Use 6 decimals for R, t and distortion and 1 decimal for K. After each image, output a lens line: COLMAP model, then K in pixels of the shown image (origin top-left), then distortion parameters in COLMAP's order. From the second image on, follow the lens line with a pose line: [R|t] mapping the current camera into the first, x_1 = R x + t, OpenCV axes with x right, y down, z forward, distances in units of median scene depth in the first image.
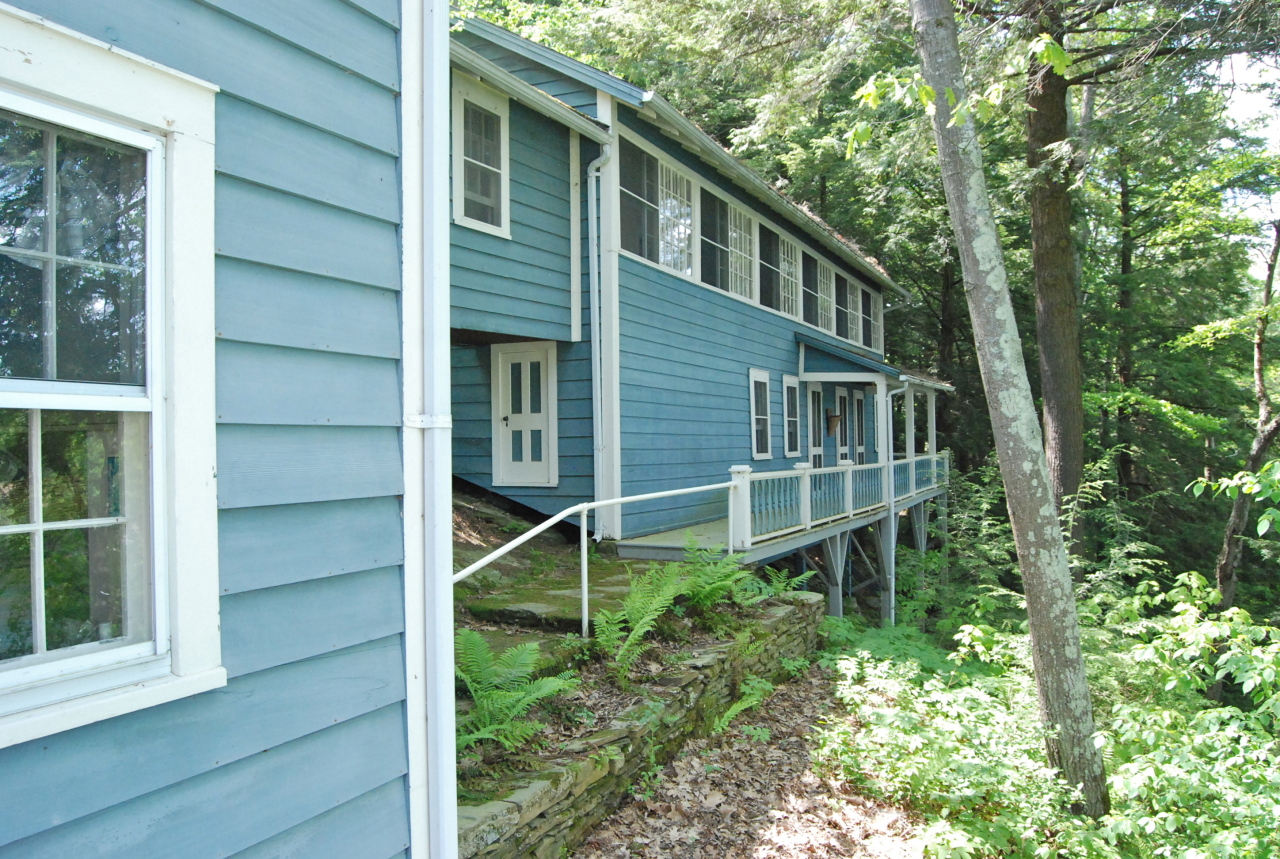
lens RADIAL K [[1032.1, 0, 640.0], [0, 1032.1, 429.5], [0, 0, 1]] dist [-0.076135, 0.011776]
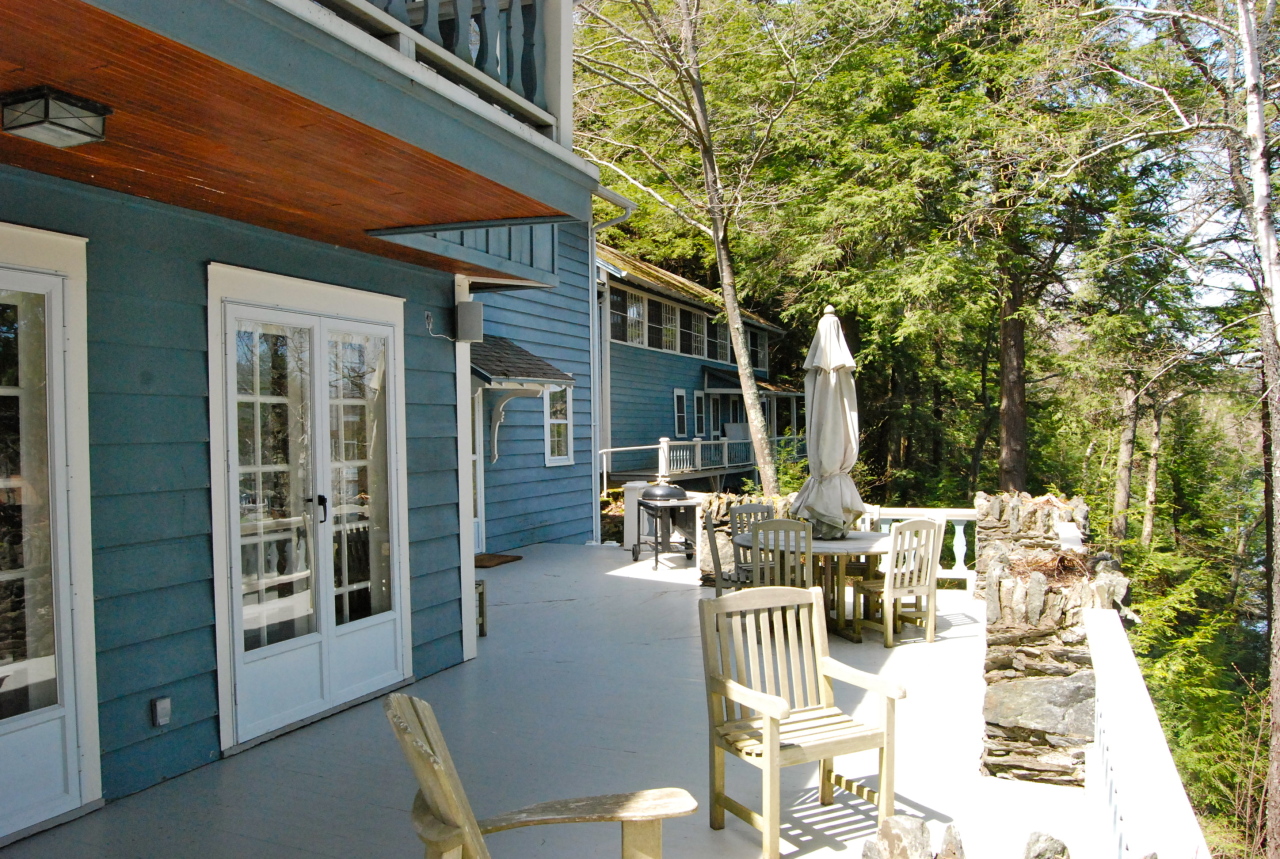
lens RADIAL K [[1032.1, 0, 640.0], [0, 1032.1, 429.5], [0, 0, 1]] dist [-0.076135, 0.011776]
pose [[0.998775, 0.006669, 0.049032, -0.045921], [-0.007510, 0.999827, 0.016991, -0.015652], [-0.048910, -0.017338, 0.998653, -0.841061]]
